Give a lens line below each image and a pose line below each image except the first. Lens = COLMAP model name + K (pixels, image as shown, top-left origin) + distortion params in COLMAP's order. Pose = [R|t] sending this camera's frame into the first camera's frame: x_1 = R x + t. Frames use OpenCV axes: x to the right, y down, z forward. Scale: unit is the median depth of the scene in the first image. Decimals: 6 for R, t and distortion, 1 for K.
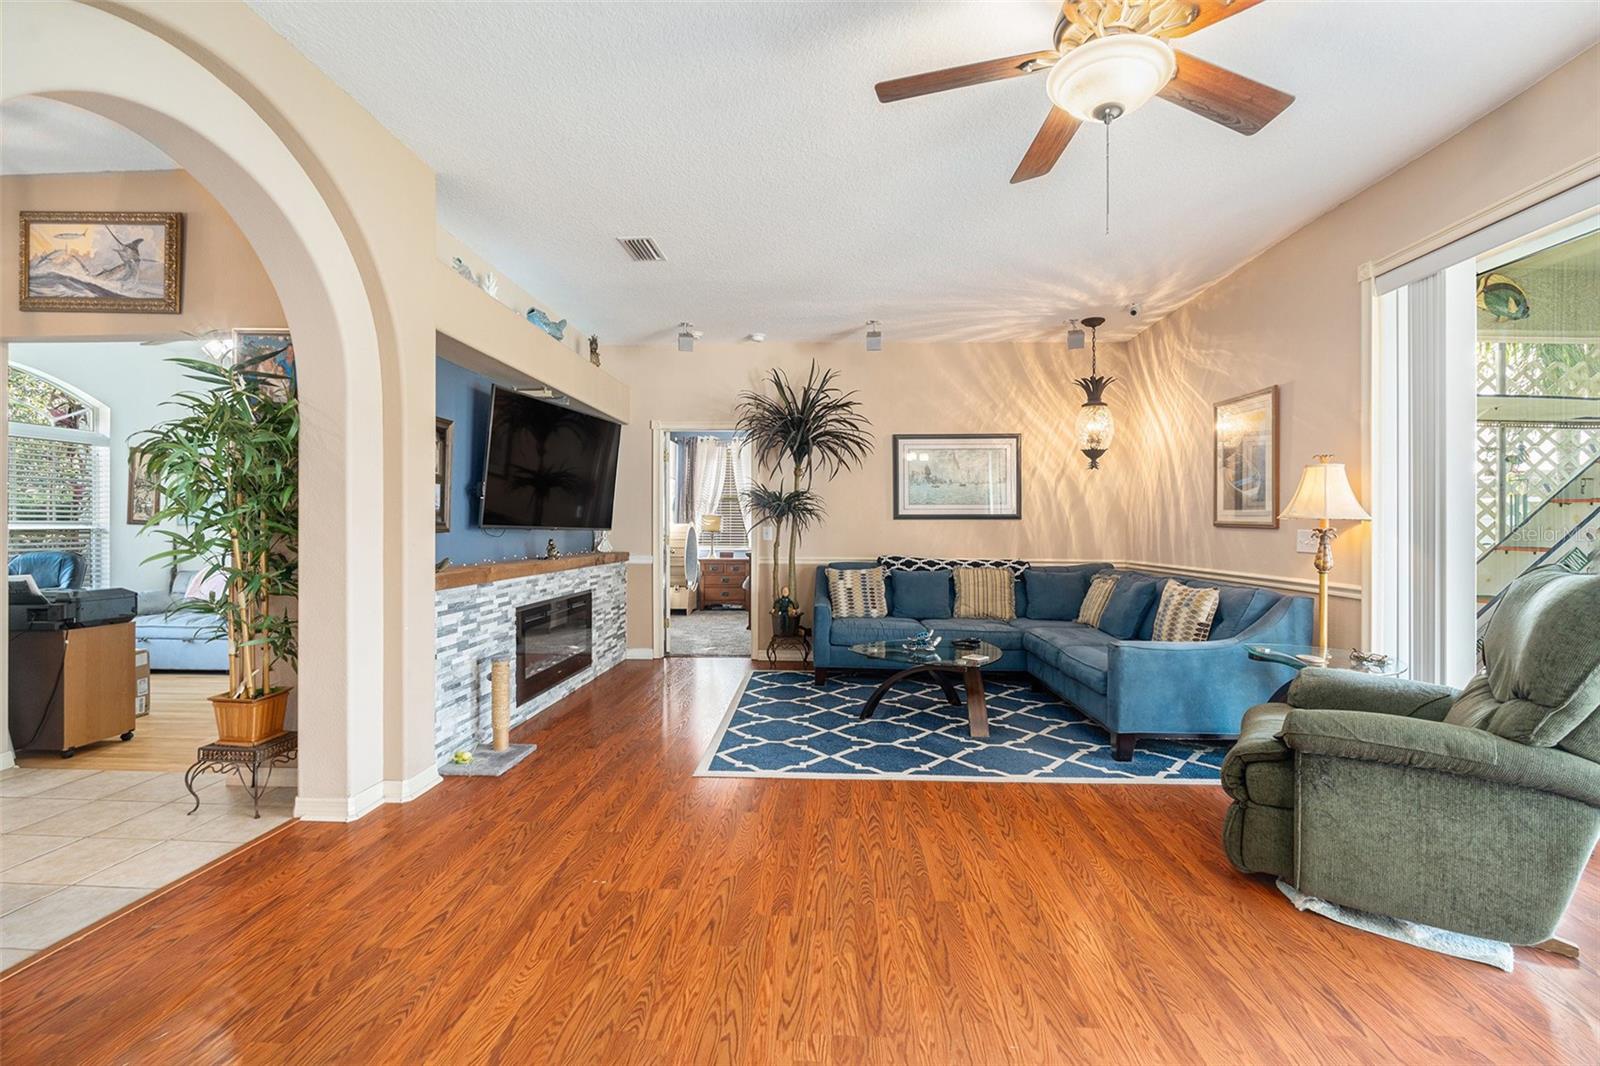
lens RADIAL K [[702.7, 0, 809.6], [0, 702.7, 522.9], [0, 0, 1]] dist [-0.008739, 0.001264]
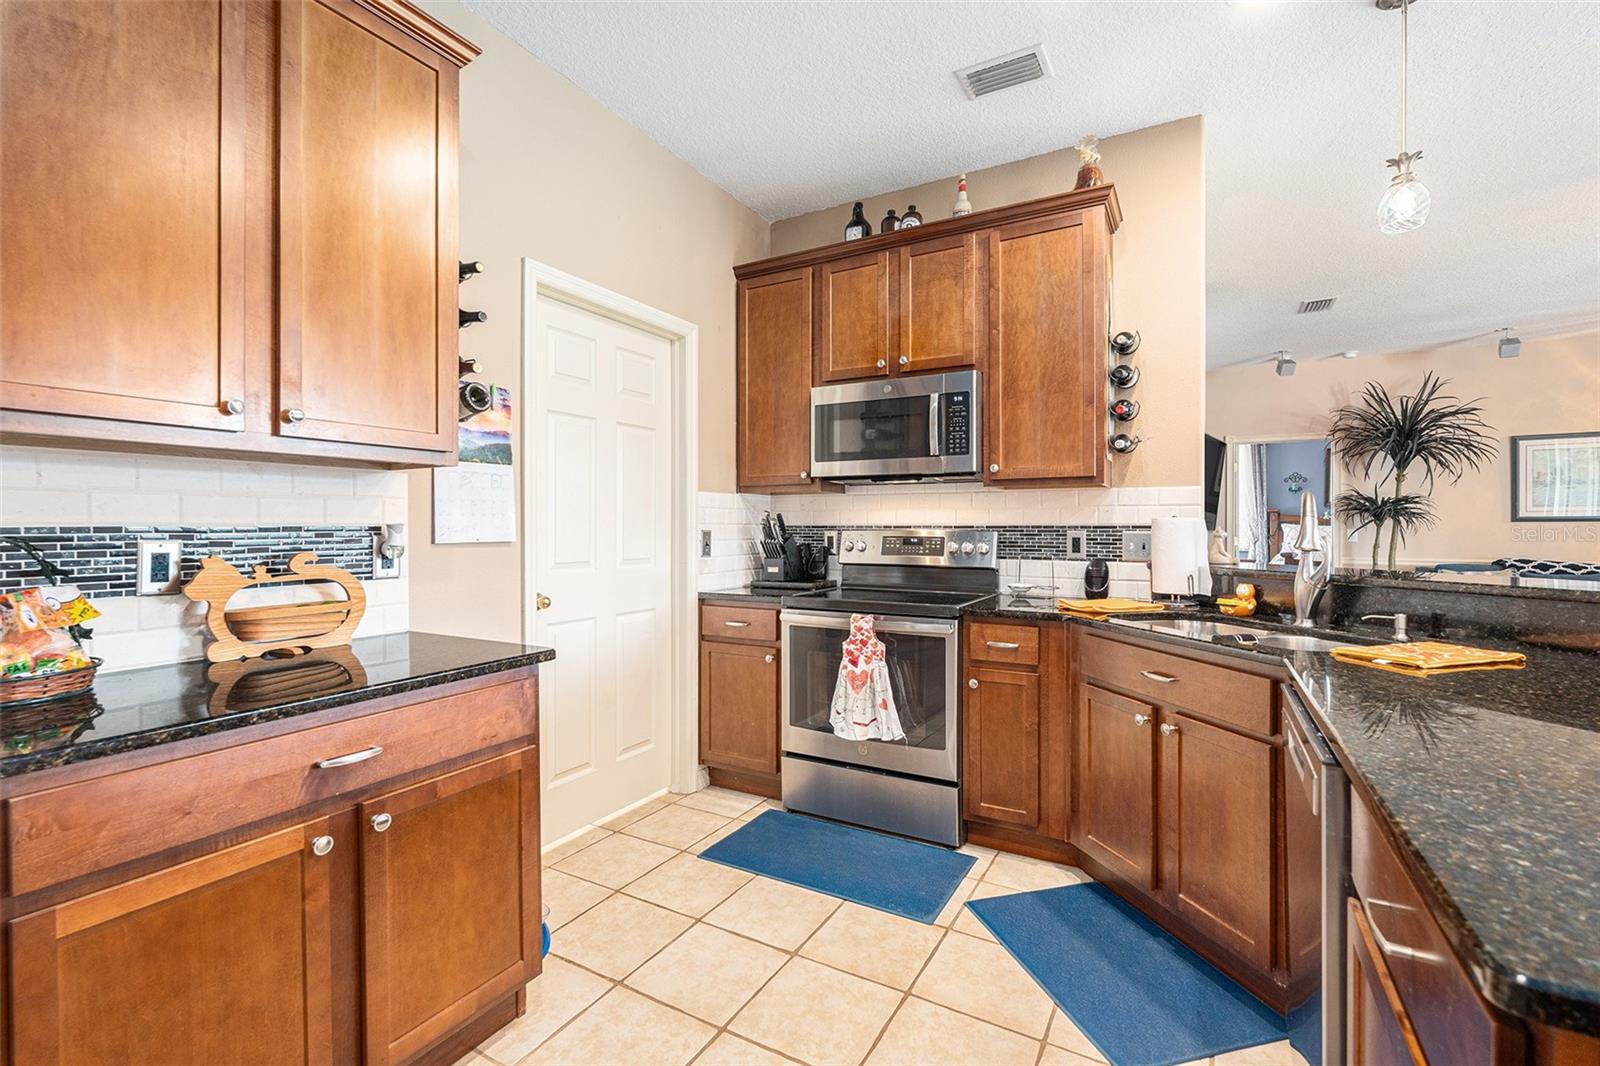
lens RADIAL K [[702.7, 0, 787.6], [0, 702.7, 528.0], [0, 0, 1]] dist [-0.008739, 0.001264]
pose [[0.887541, -0.002742, -0.460722, -0.459607], [0.005784, 0.999970, 0.005193, -0.009692], [0.460693, -0.007274, 0.887530, -0.478804]]
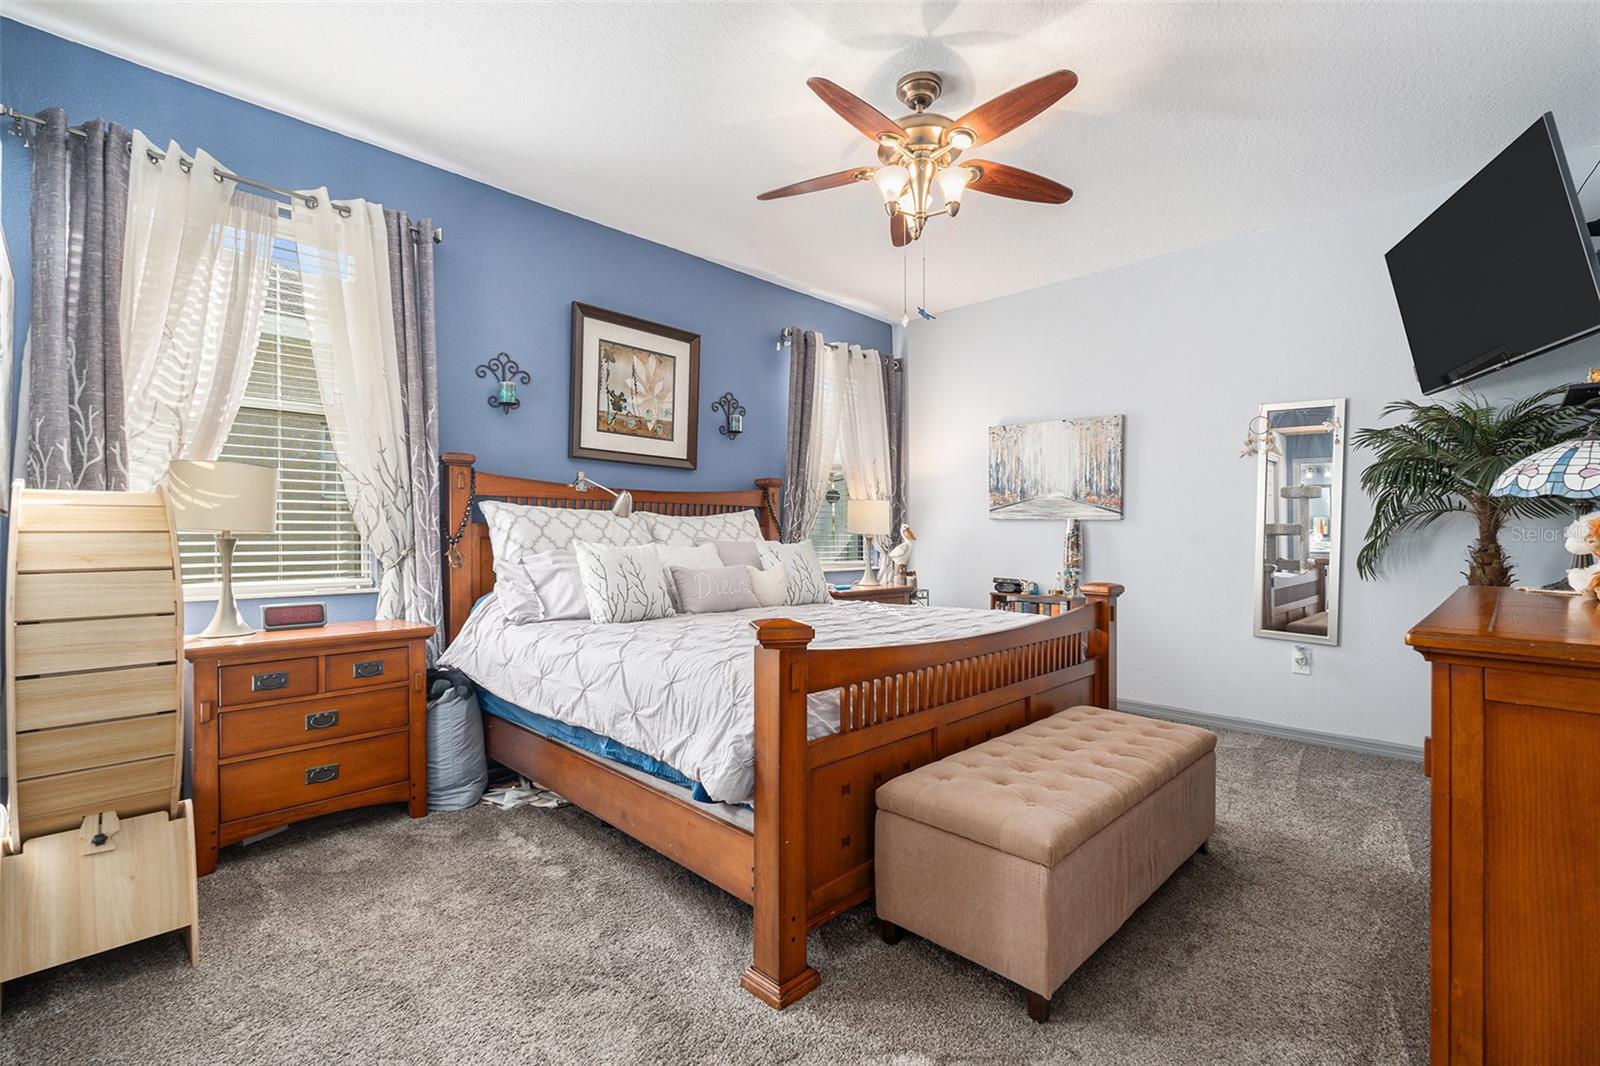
lens RADIAL K [[702.7, 0, 803.7], [0, 702.7, 532.7], [0, 0, 1]] dist [-0.008739, 0.001264]
pose [[0.653121, -0.004016, 0.757243, -0.420648], [-0.005737, 0.999931, 0.010252, 0.021261], [-0.757232, -0.011040, 0.653053, 1.492965]]
